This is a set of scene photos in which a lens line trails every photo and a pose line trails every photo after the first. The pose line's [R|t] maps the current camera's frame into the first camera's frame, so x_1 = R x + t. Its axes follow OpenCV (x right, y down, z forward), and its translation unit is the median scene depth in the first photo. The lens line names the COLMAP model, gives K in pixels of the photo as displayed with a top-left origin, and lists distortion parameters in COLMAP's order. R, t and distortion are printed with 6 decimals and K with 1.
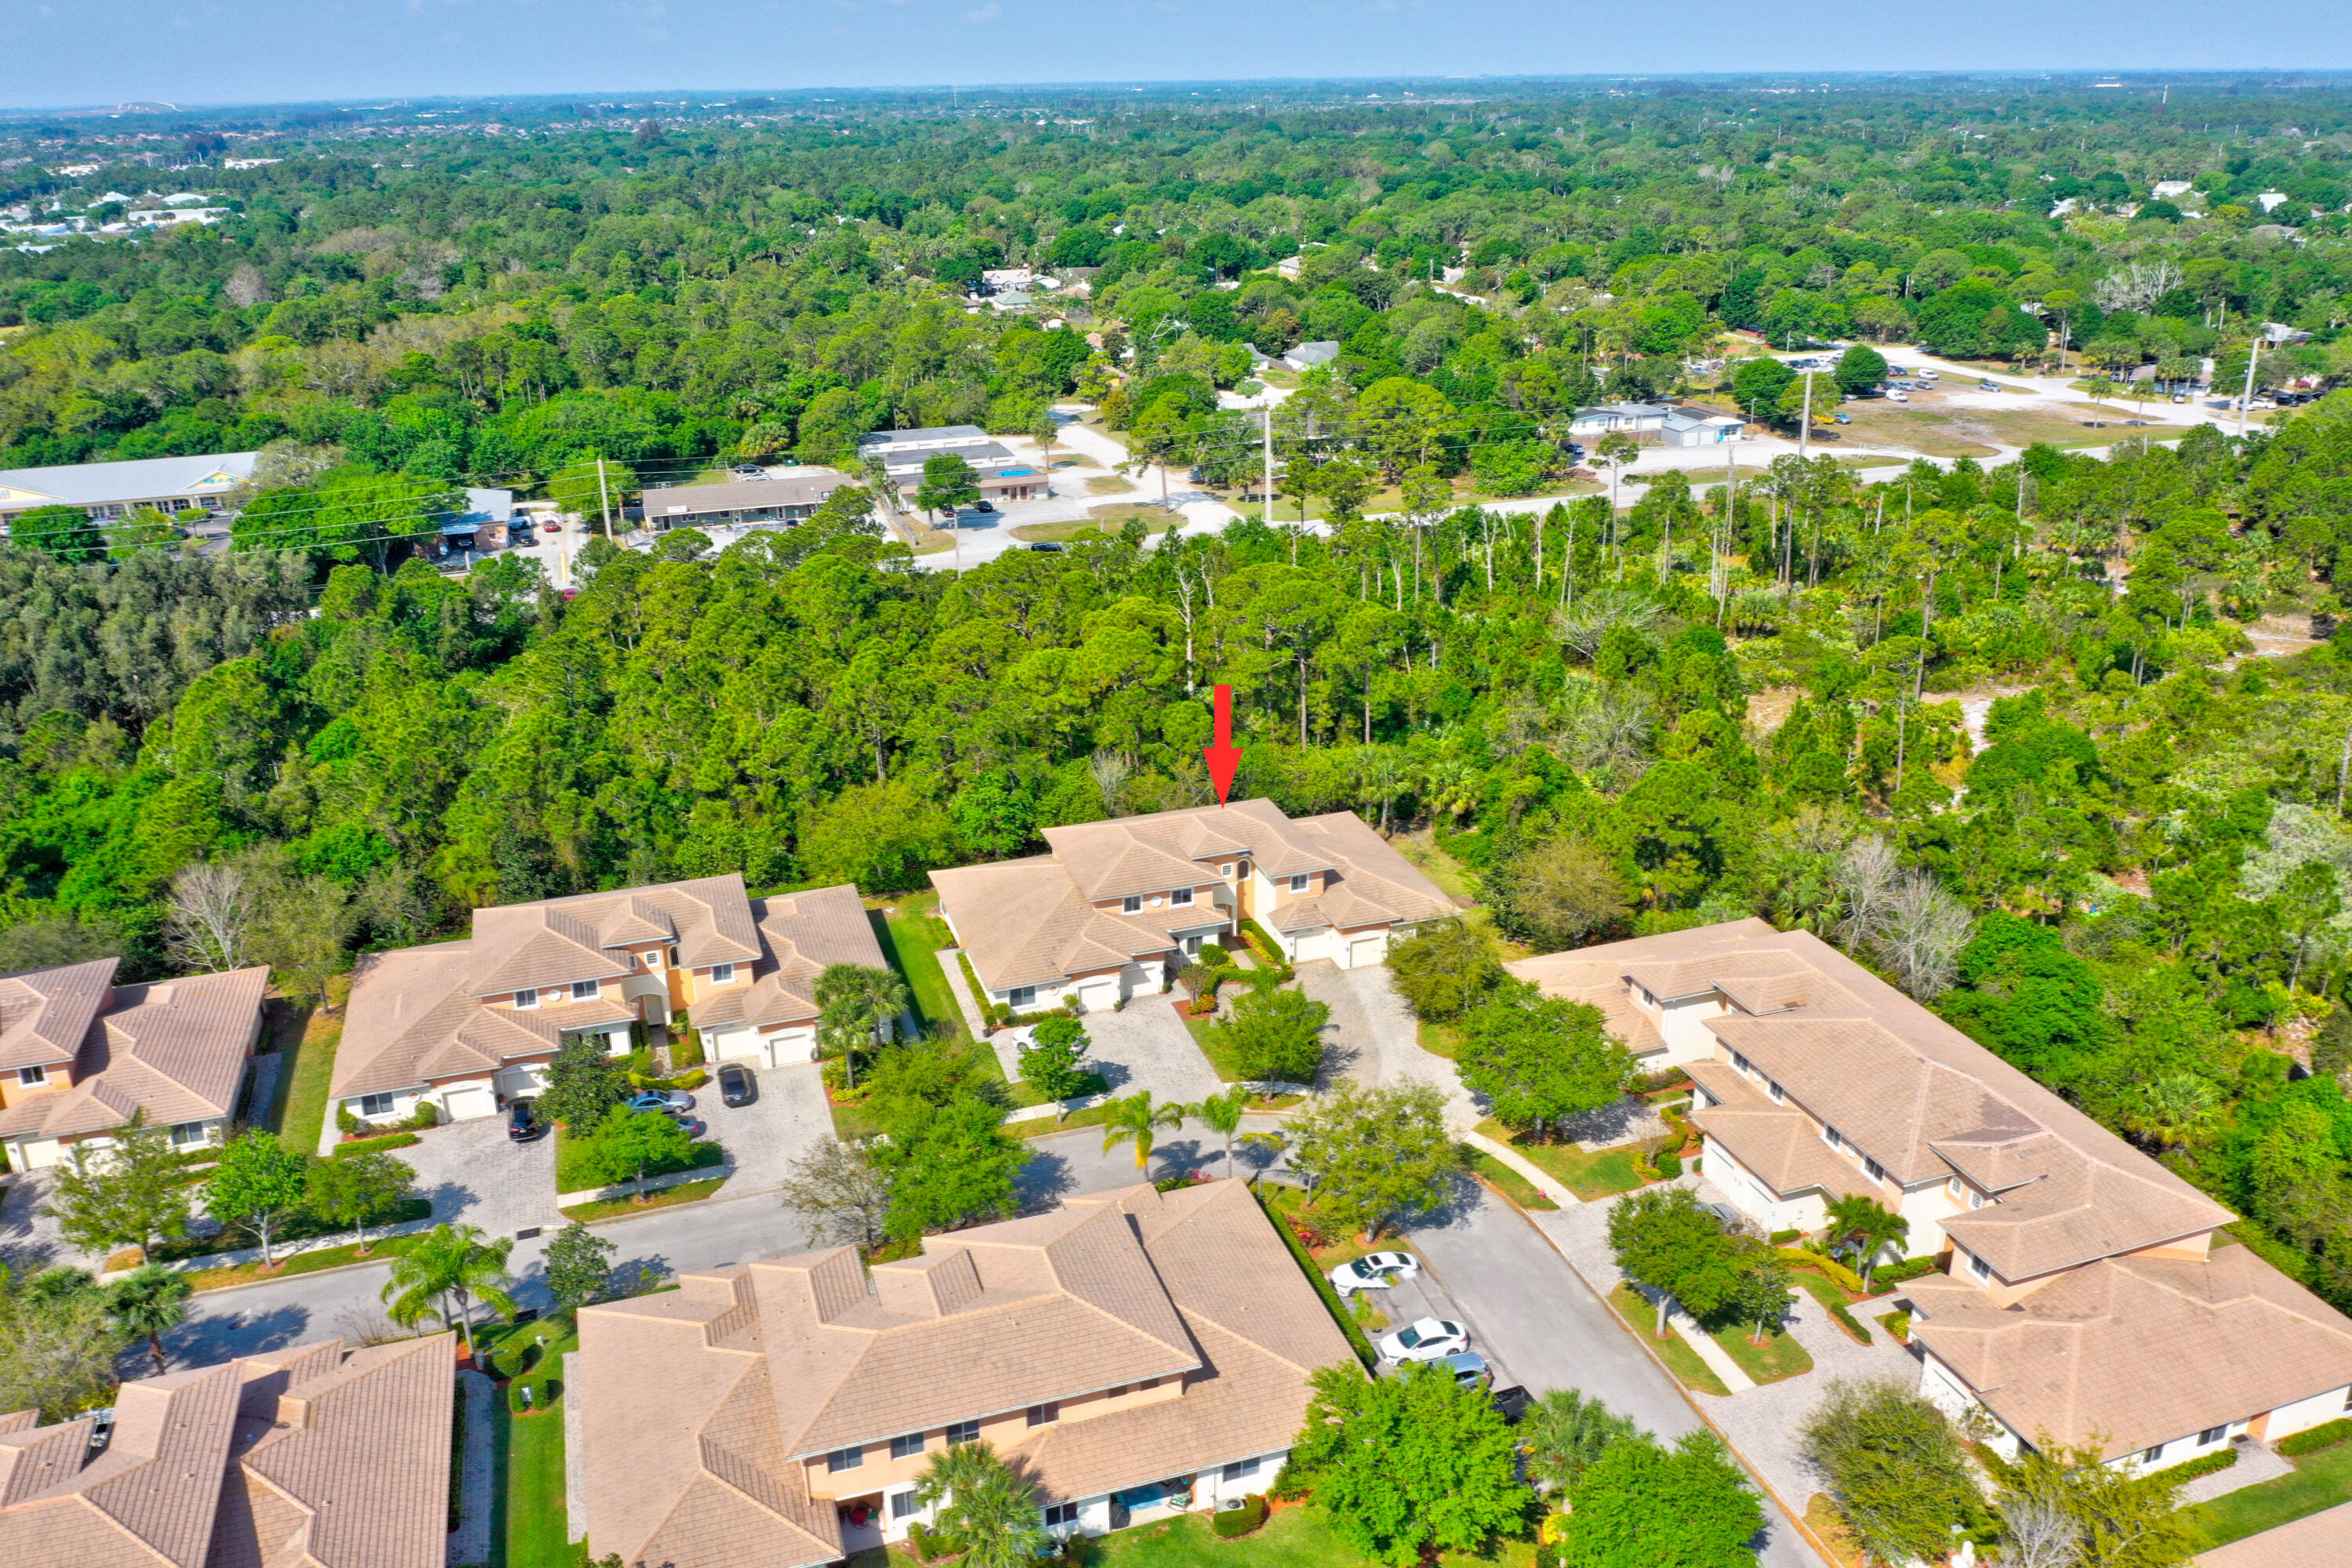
lens RADIAL K [[1828.0, 0, 1179.0], [0, 1828.0, 785.3], [0, 0, 1]] dist [-0.024357, -0.004845]
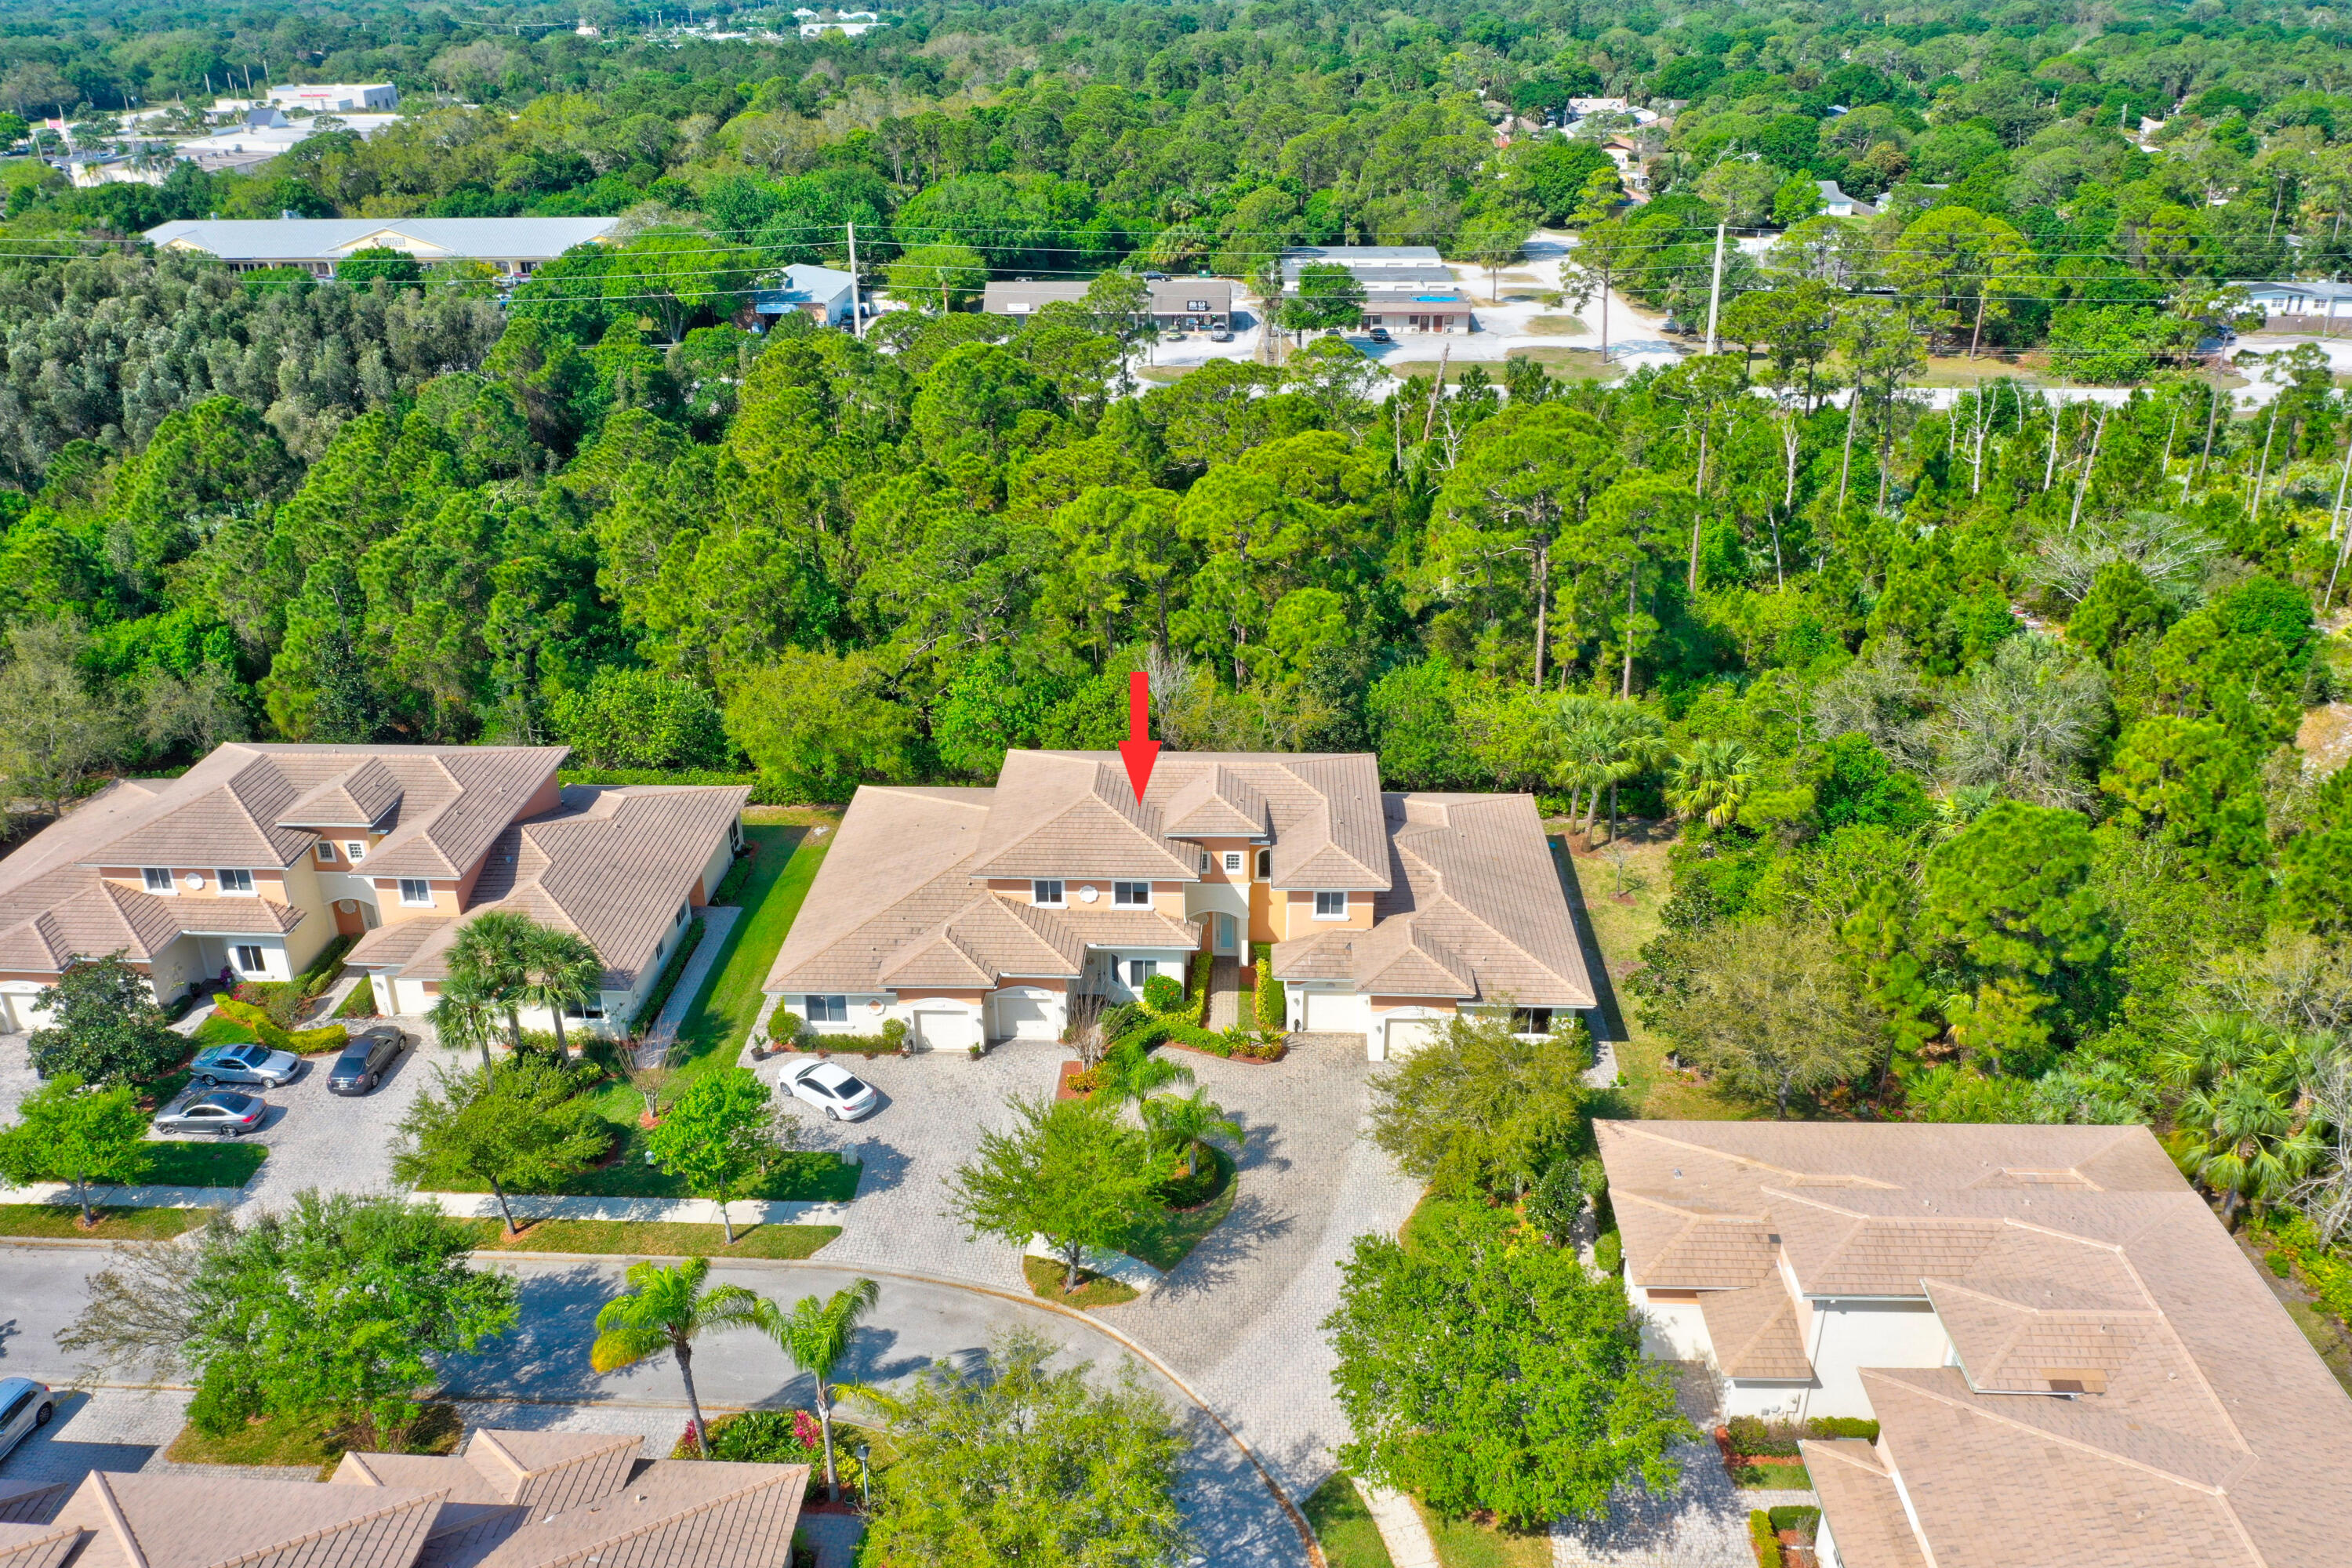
lens RADIAL K [[1828.0, 0, 1179.6], [0, 1828.0, 774.7], [0, 0, 1]] dist [-0.024357, -0.004845]
pose [[0.933162, 0.156681, -0.323511, 0.182776], [-0.136938, 0.987091, 0.083068, -0.028220], [0.332349, -0.033215, 0.942571, 0.365273]]
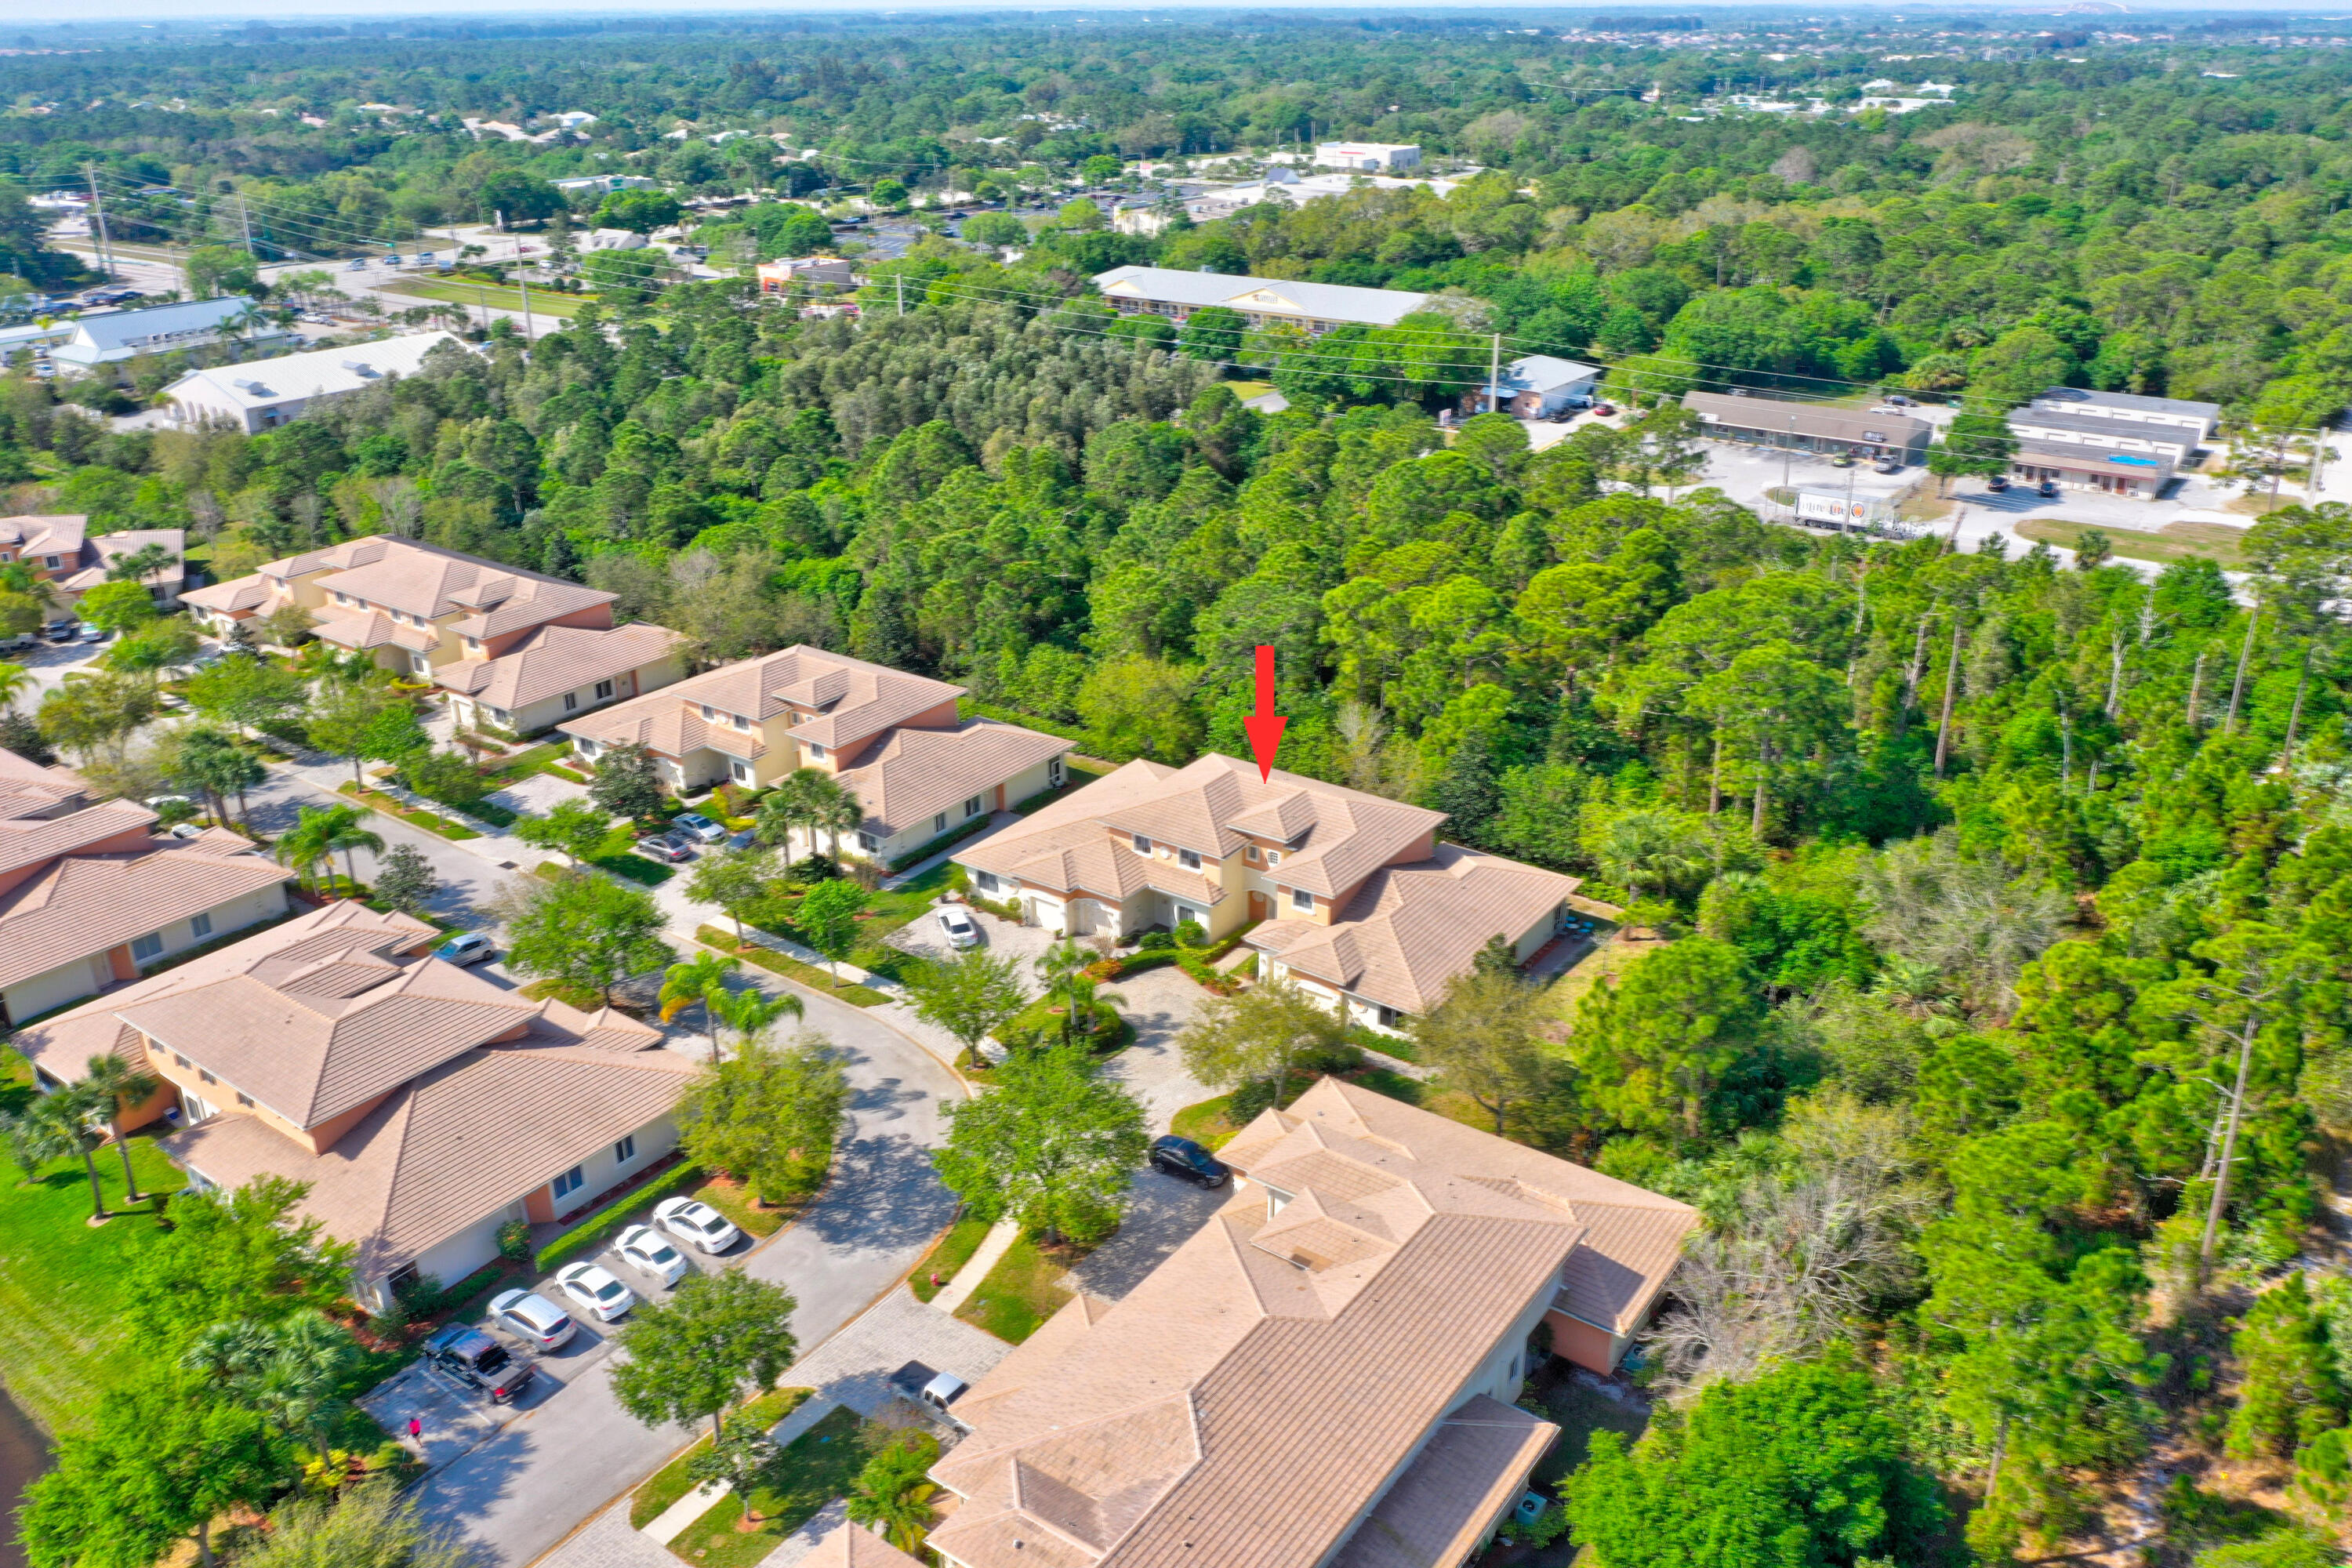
lens RADIAL K [[1828.0, 0, 1175.5], [0, 1828.0, 794.9], [0, 0, 1]] dist [-0.024357, -0.004845]
pose [[0.584803, 0.335947, -0.738340, 0.547826], [-0.298190, 0.935511, 0.189478, -0.113757], [0.754379, 0.109358, 0.647265, 0.368583]]
